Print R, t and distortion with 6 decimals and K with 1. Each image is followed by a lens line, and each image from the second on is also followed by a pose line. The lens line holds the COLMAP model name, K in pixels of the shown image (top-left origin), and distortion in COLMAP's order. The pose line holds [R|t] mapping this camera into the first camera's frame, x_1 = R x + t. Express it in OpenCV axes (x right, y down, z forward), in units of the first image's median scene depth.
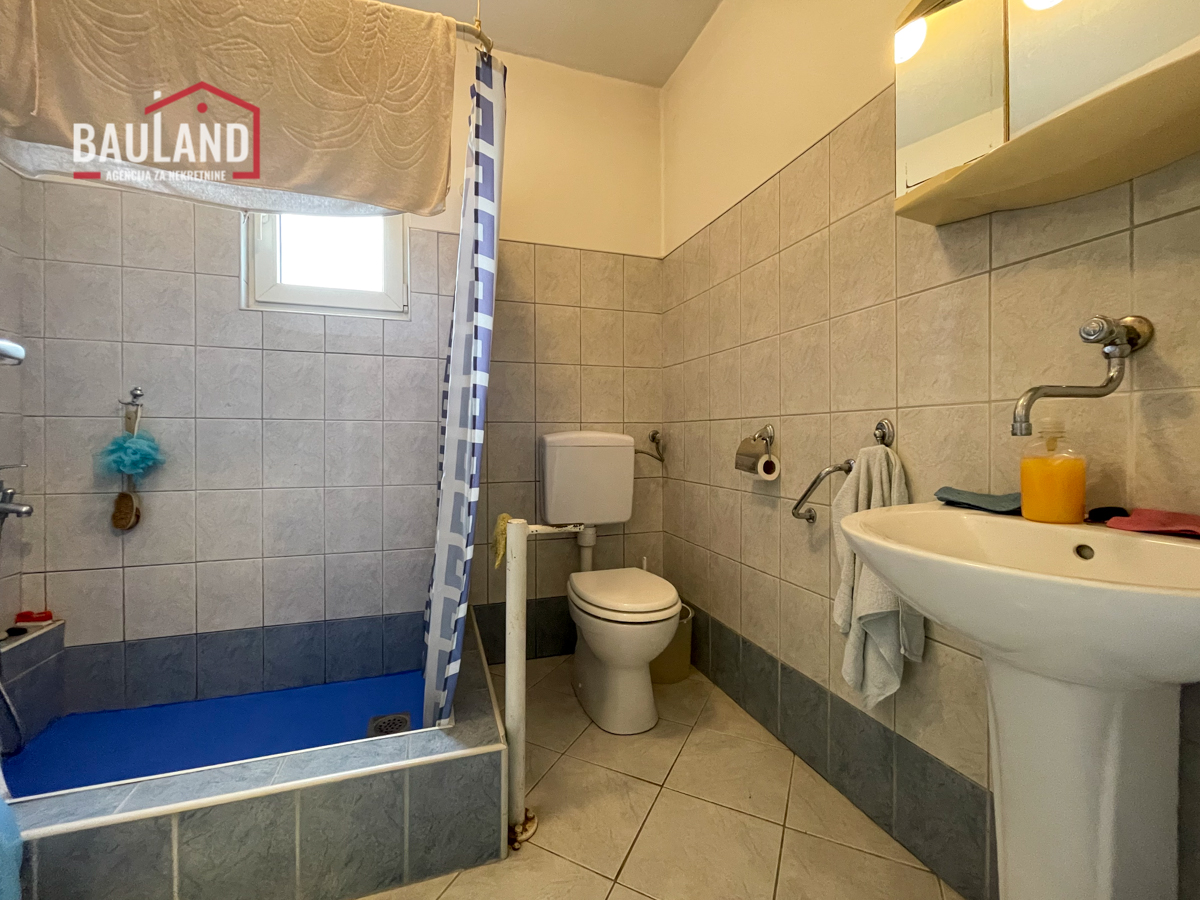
lens RADIAL K [[497.4, 0, 599.9], [0, 497.4, 425.3], [0, 0, 1]] dist [0.000759, -0.000427]
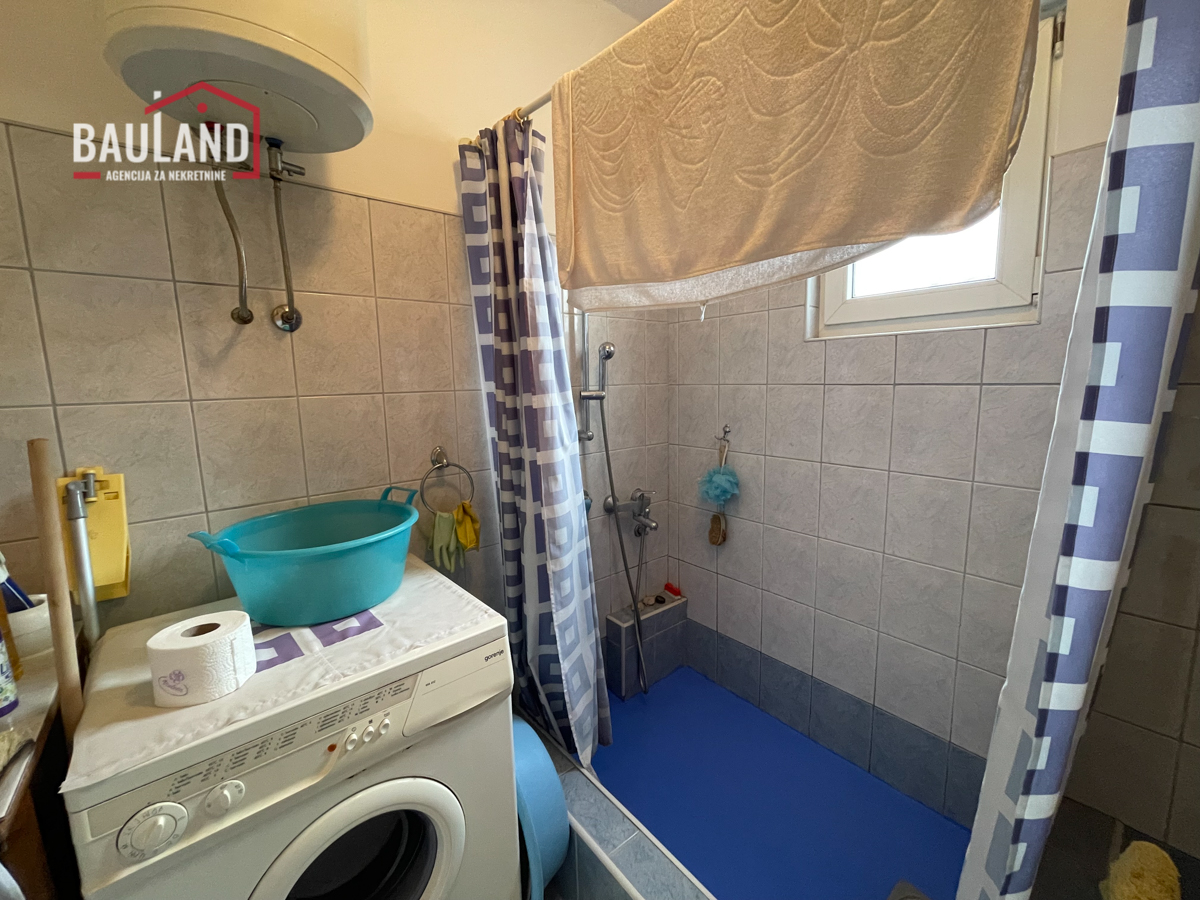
lens RADIAL K [[477.8, 0, 577.4], [0, 477.8, 446.8], [0, 0, 1]] dist [-0.012625, 0.000169]
pose [[0.324258, 0.118633, -0.938500, -0.011660], [0.046352, 0.988921, 0.141022, -0.201129], [0.944832, -0.089229, 0.315167, 0.337921]]
